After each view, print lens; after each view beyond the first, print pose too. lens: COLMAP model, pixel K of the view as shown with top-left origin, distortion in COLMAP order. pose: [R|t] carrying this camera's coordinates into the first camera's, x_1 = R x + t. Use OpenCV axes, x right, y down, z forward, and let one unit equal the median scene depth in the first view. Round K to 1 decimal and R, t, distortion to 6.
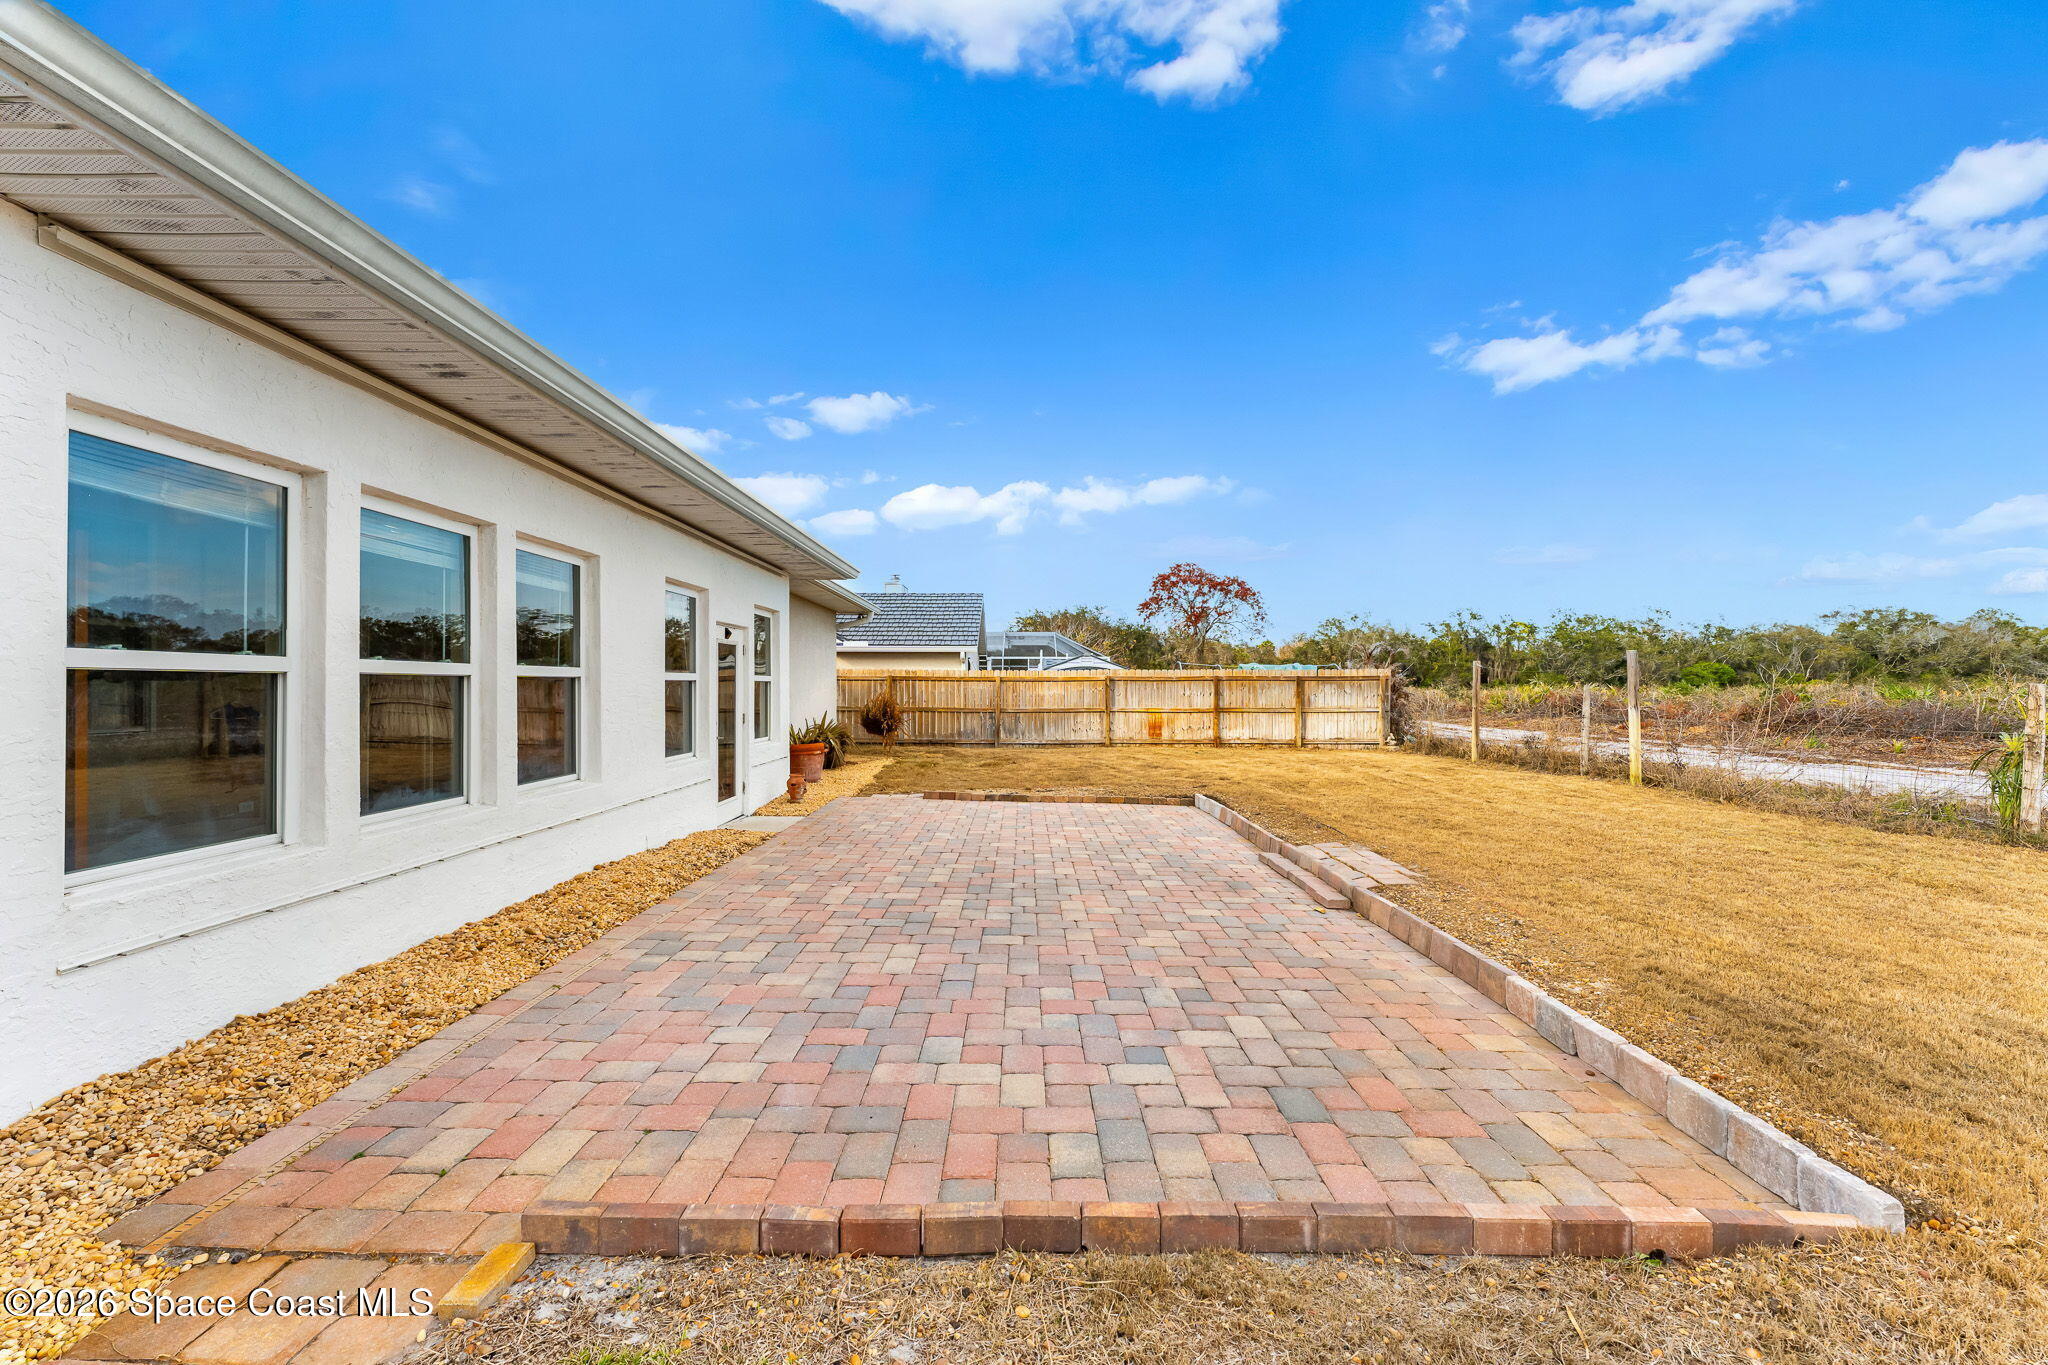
lens RADIAL K [[812.6, 0, 1026.8], [0, 812.6, 684.0], [0, 0, 1]] dist [-0.000188, -0.000051]
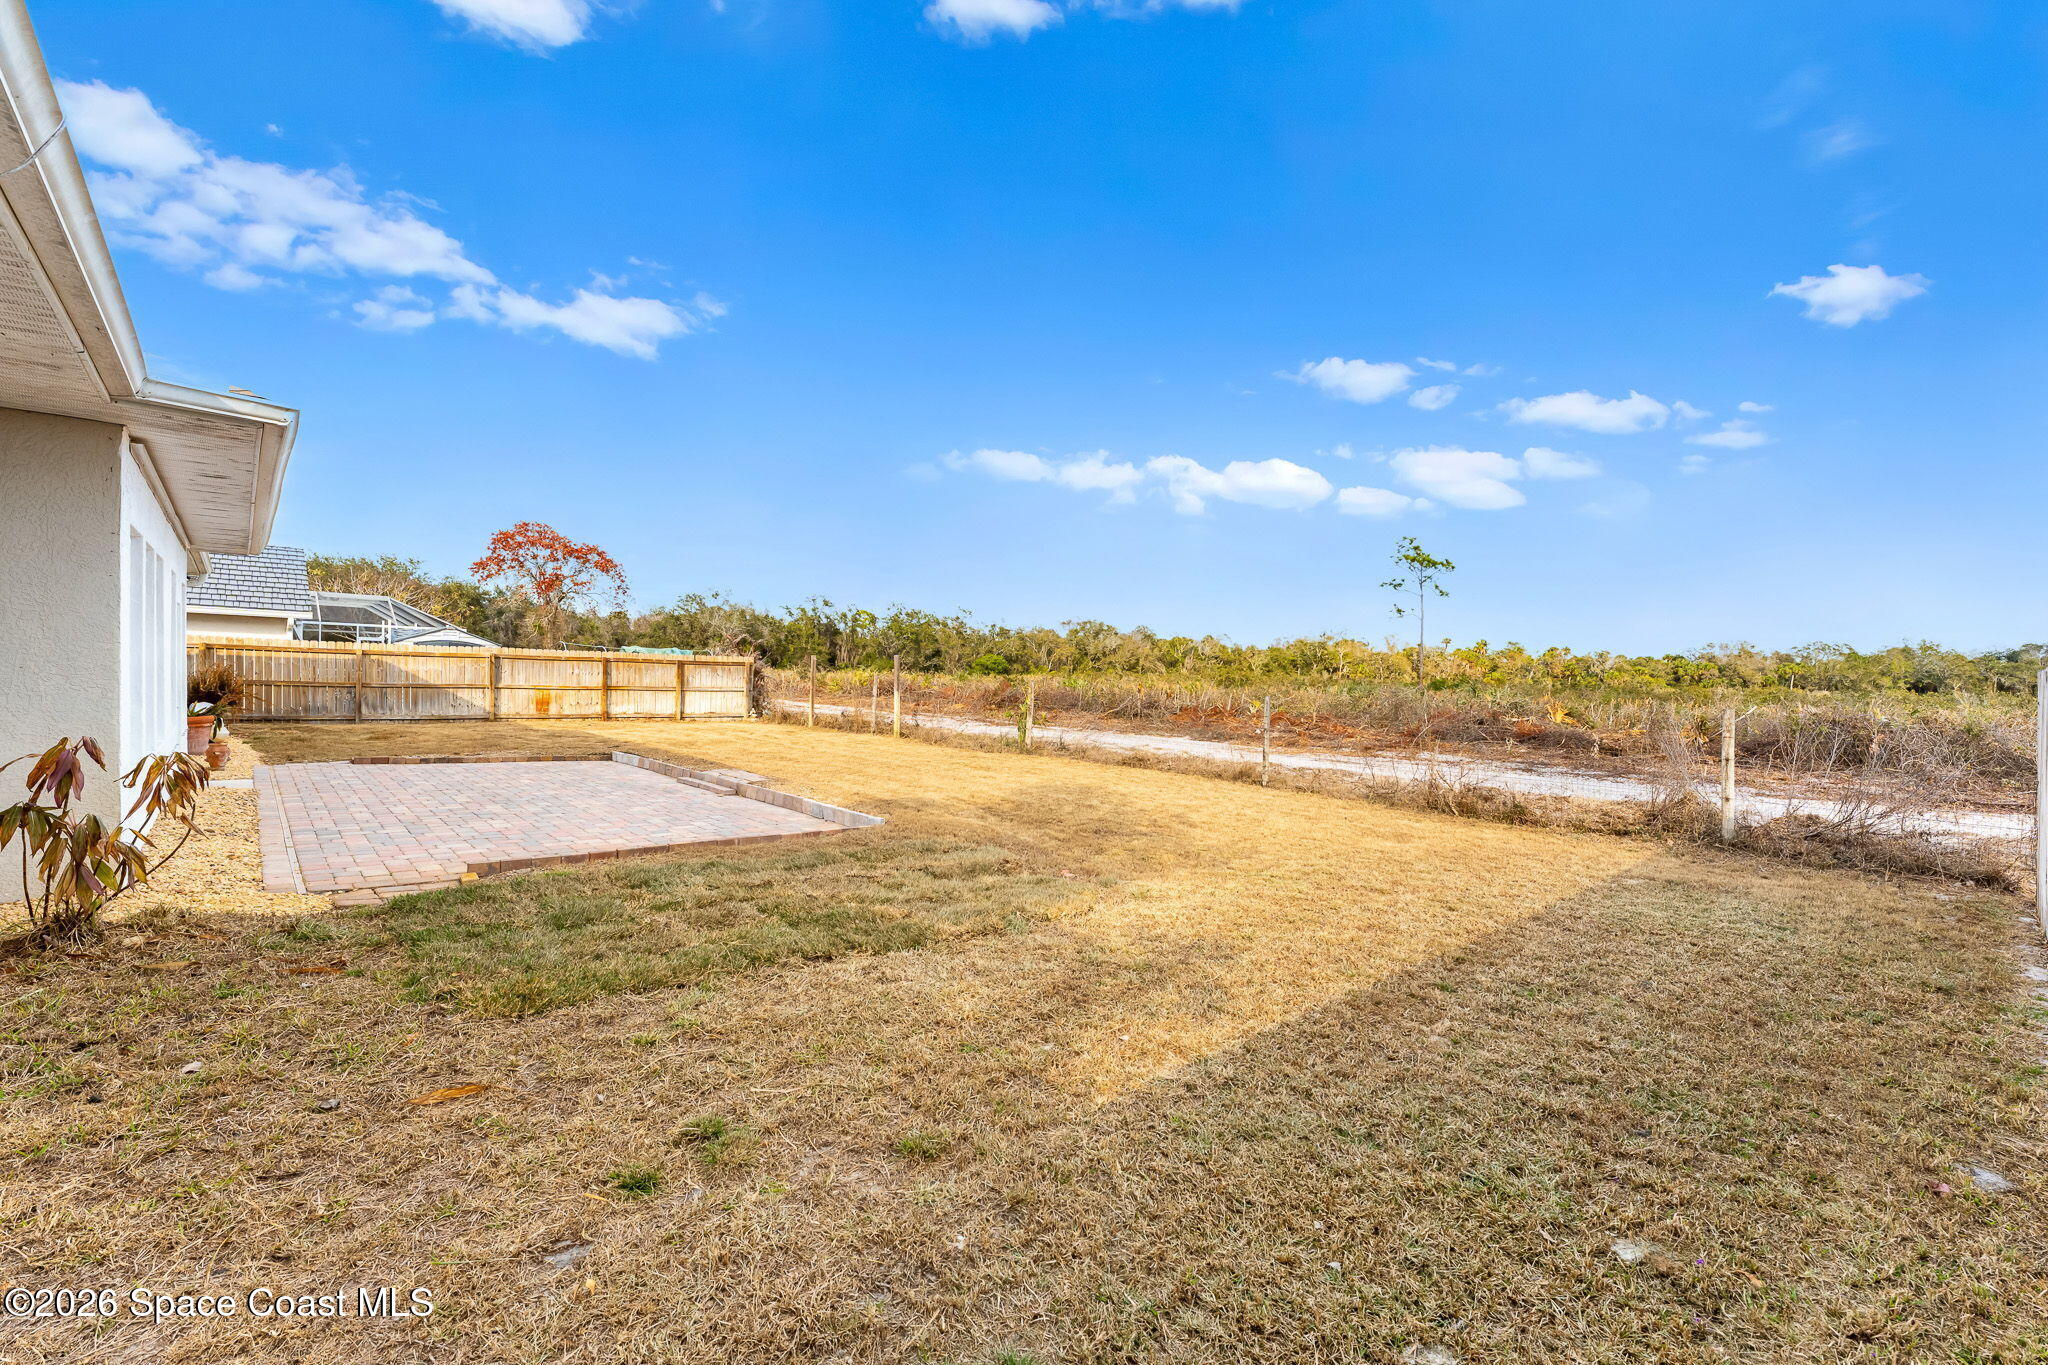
lens RADIAL K [[847.0, 0, 1033.1], [0, 847.0, 683.4], [0, 0, 1]] dist [0.002704, 0.000162]
pose [[0.735020, 0.017752, 0.677813, -0.119294], [-0.035218, 0.999307, 0.012018, -0.008468], [-0.677130, -0.032704, 0.735137, -0.249478]]
